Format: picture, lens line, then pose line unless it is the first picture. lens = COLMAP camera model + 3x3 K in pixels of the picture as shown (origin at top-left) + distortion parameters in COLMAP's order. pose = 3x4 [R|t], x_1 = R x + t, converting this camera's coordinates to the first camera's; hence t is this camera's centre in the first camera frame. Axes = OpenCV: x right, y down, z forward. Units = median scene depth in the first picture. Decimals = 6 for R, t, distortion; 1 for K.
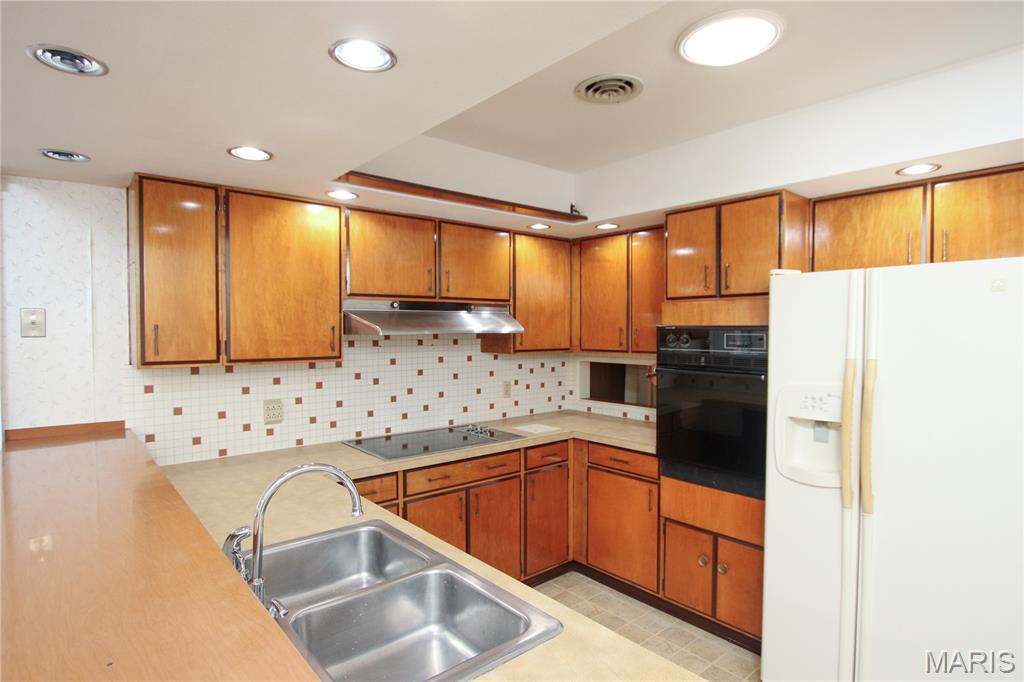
lens RADIAL K [[532.6, 0, 515.8], [0, 532.6, 341.9], [0, 0, 1]] dist [-0.011127, -0.000158]
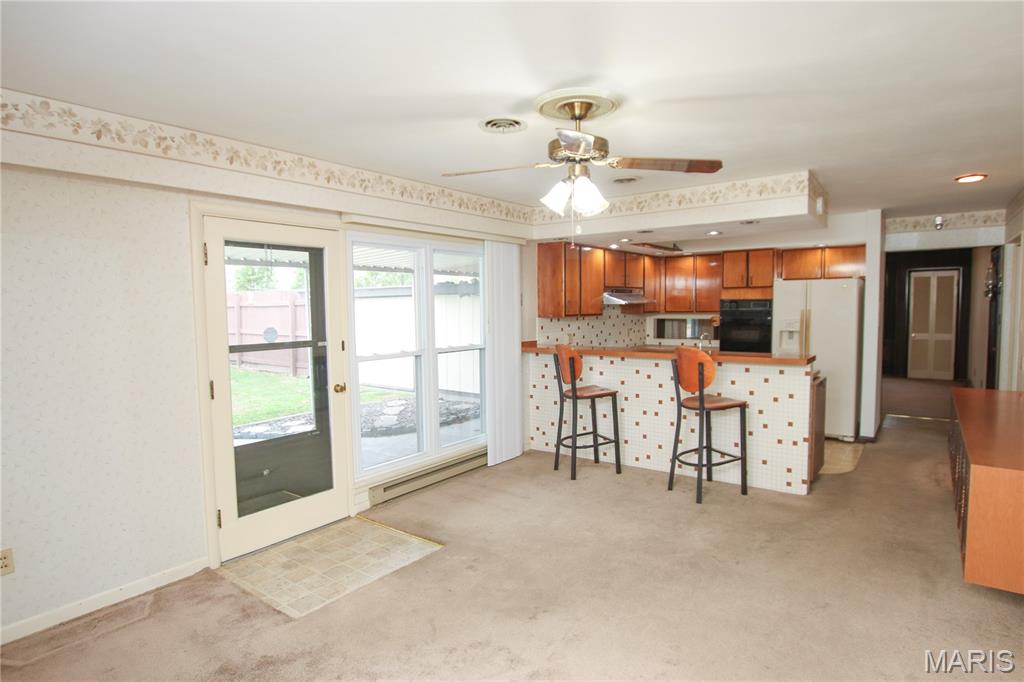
lens RADIAL K [[533.9, 0, 512.0], [0, 533.9, 341.0], [0, 0, 1]] dist [-0.034020, -0.000065]
pose [[0.979940, -0.024639, 0.197762, -1.200452], [0.015458, 0.998736, 0.047835, 0.028888], [-0.198691, -0.043819, 0.979082, -1.229482]]
